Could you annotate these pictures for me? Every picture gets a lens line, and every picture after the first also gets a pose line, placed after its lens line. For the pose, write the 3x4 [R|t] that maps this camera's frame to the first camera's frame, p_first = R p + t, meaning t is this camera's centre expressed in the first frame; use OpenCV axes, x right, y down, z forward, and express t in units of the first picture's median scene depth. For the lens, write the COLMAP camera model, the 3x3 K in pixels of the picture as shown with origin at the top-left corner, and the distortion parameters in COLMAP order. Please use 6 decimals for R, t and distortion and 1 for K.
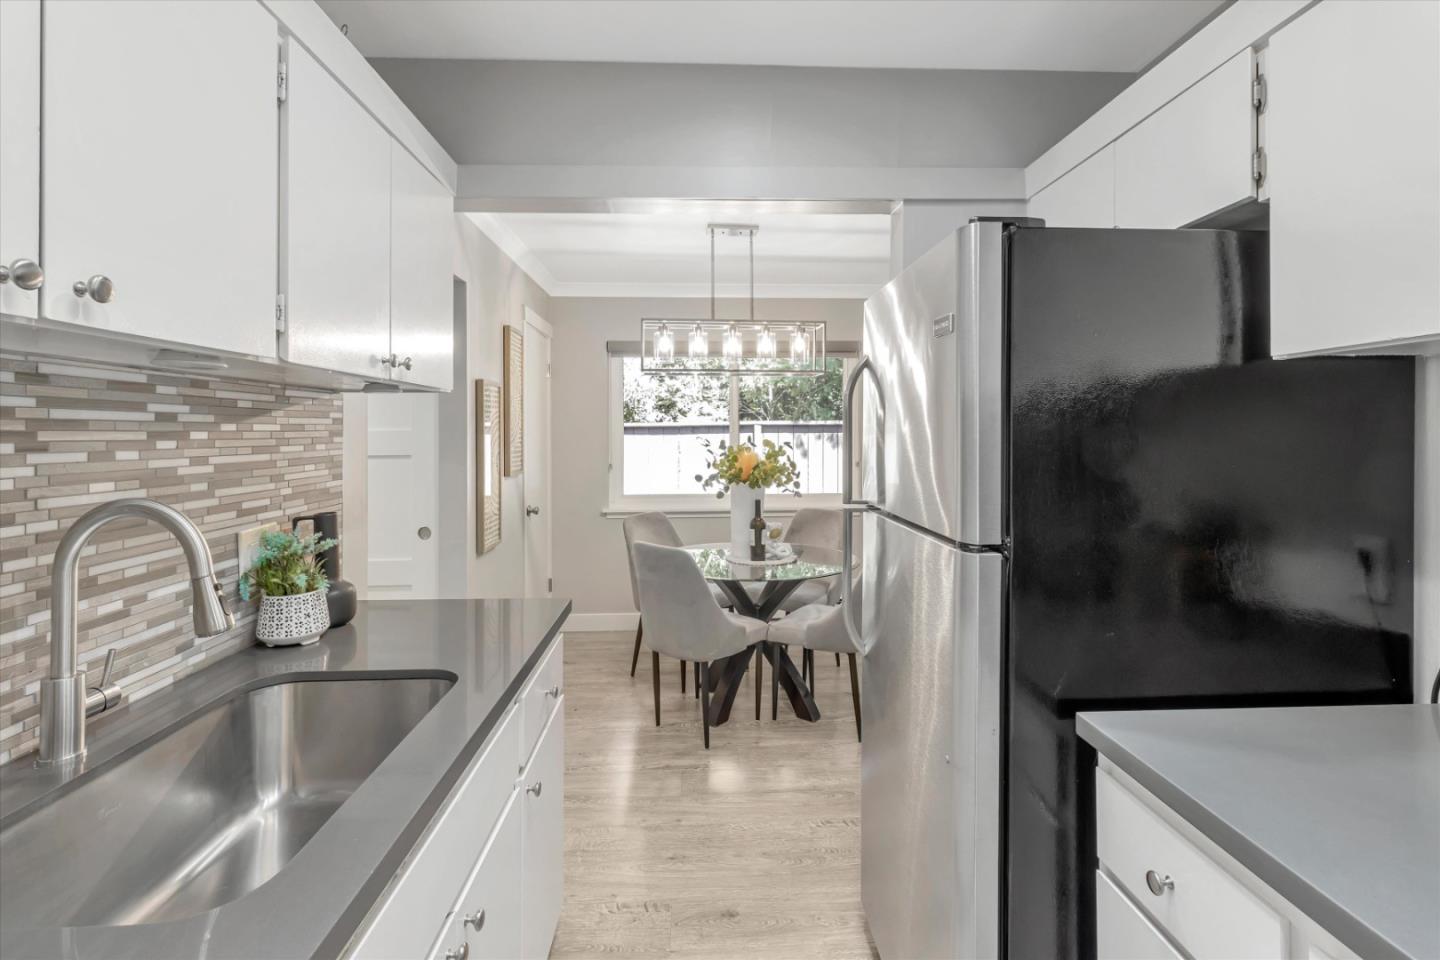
lens RADIAL K [[689.9, 0, 727.1], [0, 689.9, 436.5], [0, 0, 1]] dist [-0.003304, -0.000539]
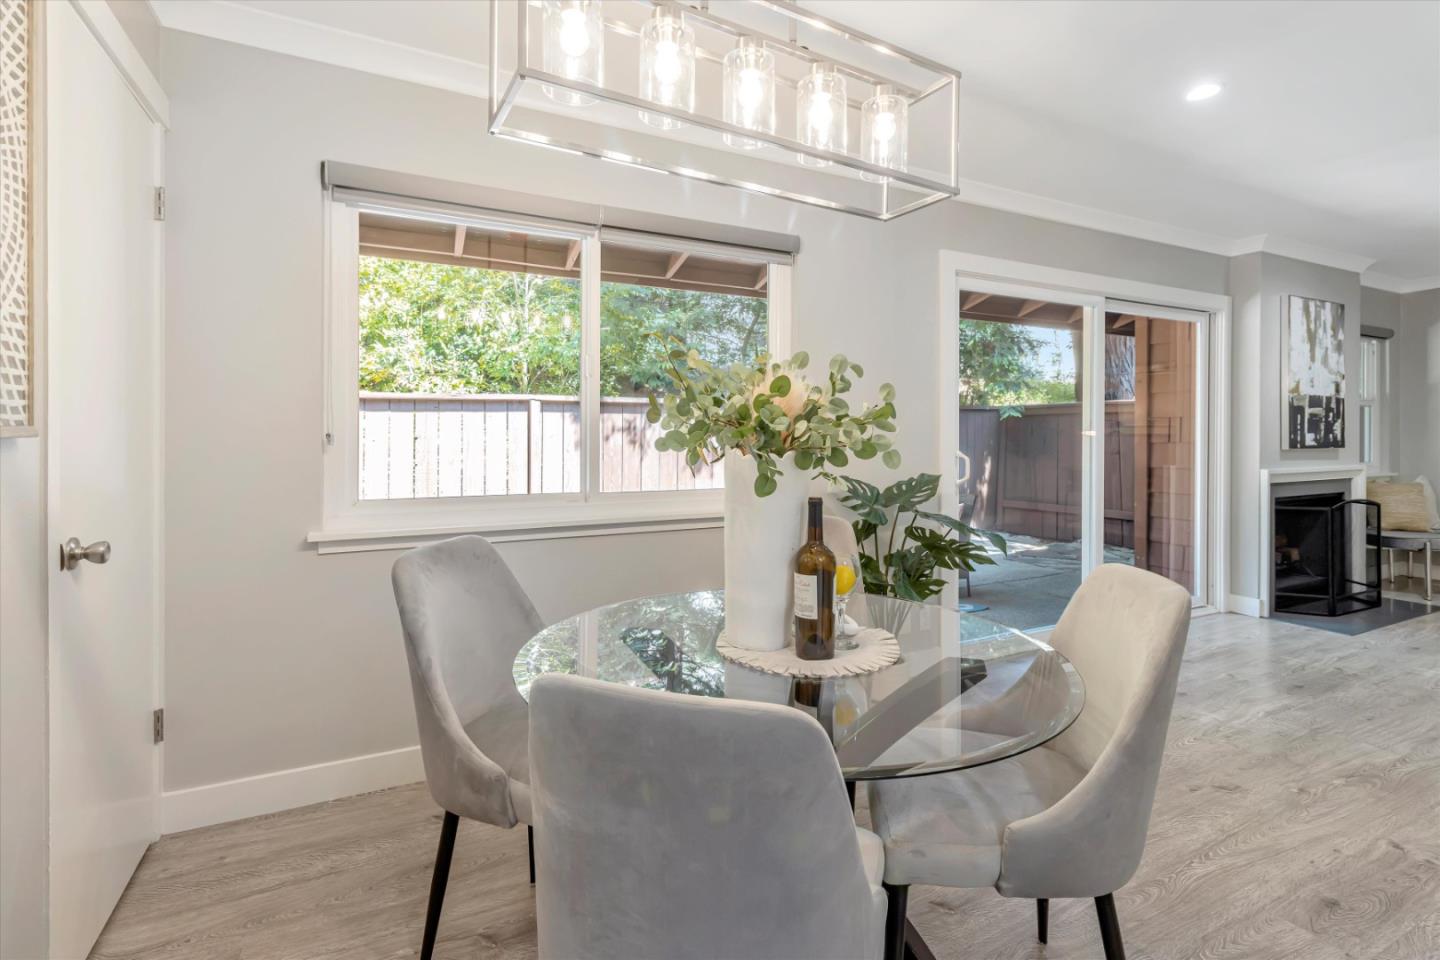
lens RADIAL K [[689.9, 0, 727.1], [0, 689.9, 436.5], [0, 0, 1]] dist [-0.003304, -0.000539]
pose [[0.911803, 0.005777, 0.410587, -0.136754], [-0.006381, 0.999980, 0.000100, 0.049250], [-0.410578, -0.002711, 0.911821, 0.571740]]
